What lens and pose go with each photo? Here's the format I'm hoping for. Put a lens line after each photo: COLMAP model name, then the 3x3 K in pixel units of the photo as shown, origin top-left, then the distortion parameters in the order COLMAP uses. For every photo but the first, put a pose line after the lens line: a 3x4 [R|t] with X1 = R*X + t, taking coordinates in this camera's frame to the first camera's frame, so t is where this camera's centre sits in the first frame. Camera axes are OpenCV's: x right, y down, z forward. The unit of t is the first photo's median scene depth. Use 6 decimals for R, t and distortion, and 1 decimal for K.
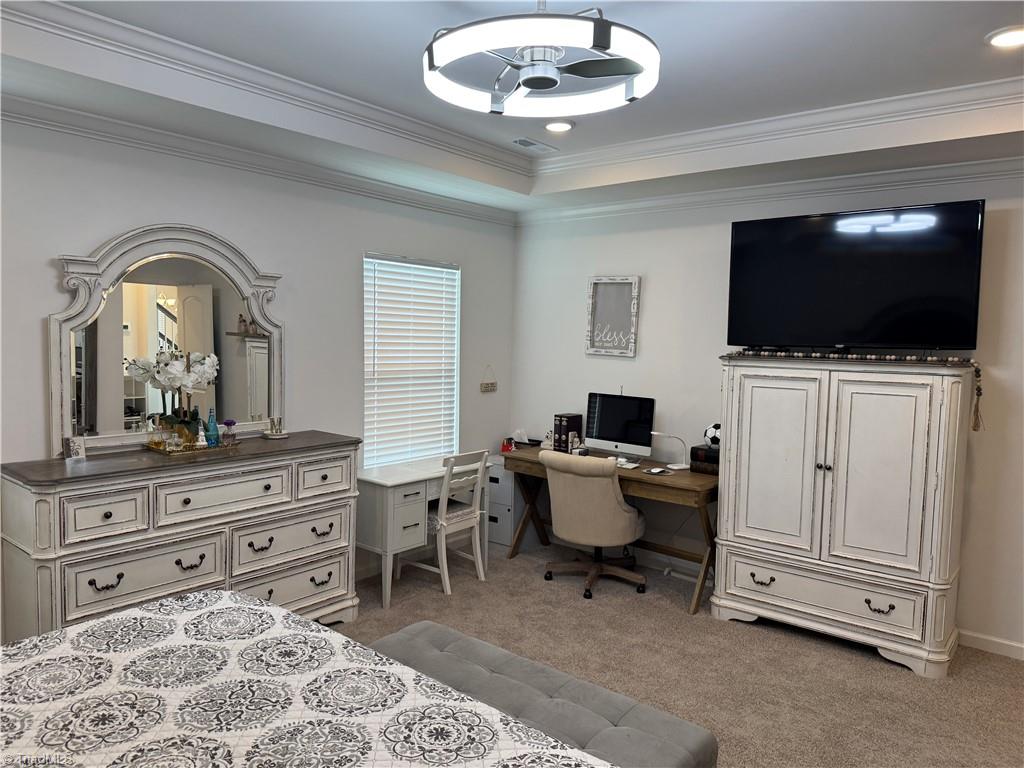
lens RADIAL K [[706.9, 0, 506.2], [0, 706.9, 387.4], [0, 0, 1]] dist [0.049539, -0.011845]
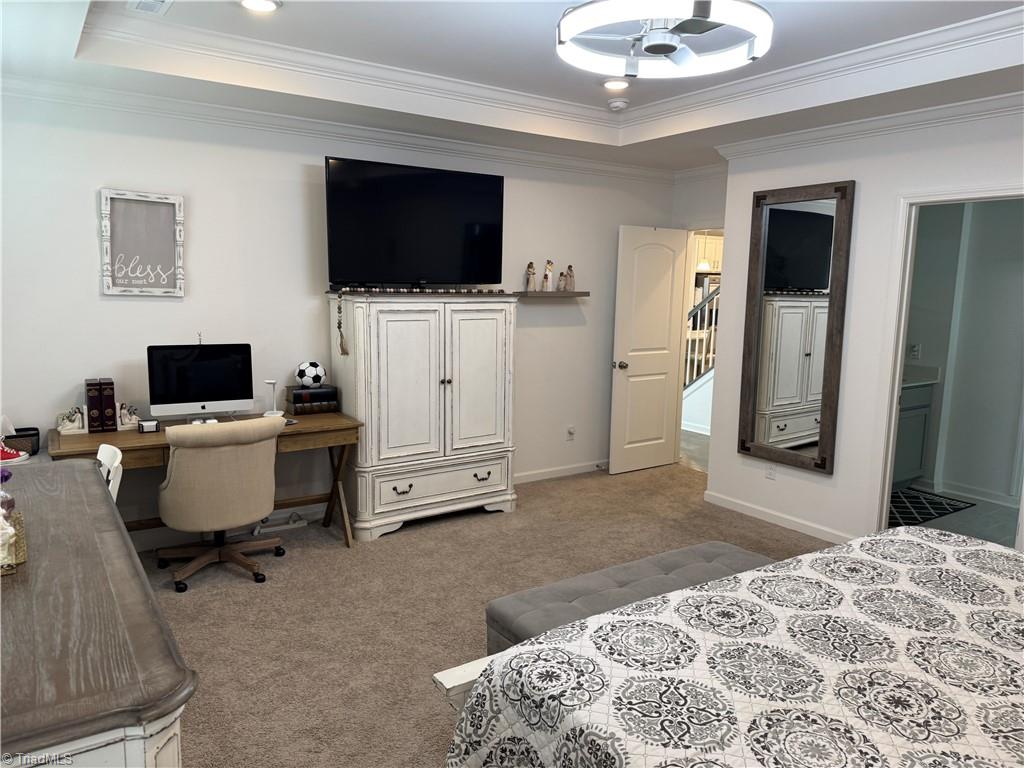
lens RADIAL K [[706.9, 0, 510.9], [0, 706.9, 382.1], [0, 0, 1]] dist [0.049539, -0.011845]
pose [[0.284226, -0.149070, 0.947098, -0.689581], [0.060721, 0.988654, 0.137388, -0.049359], [-0.956833, 0.018460, 0.290053, 0.543889]]
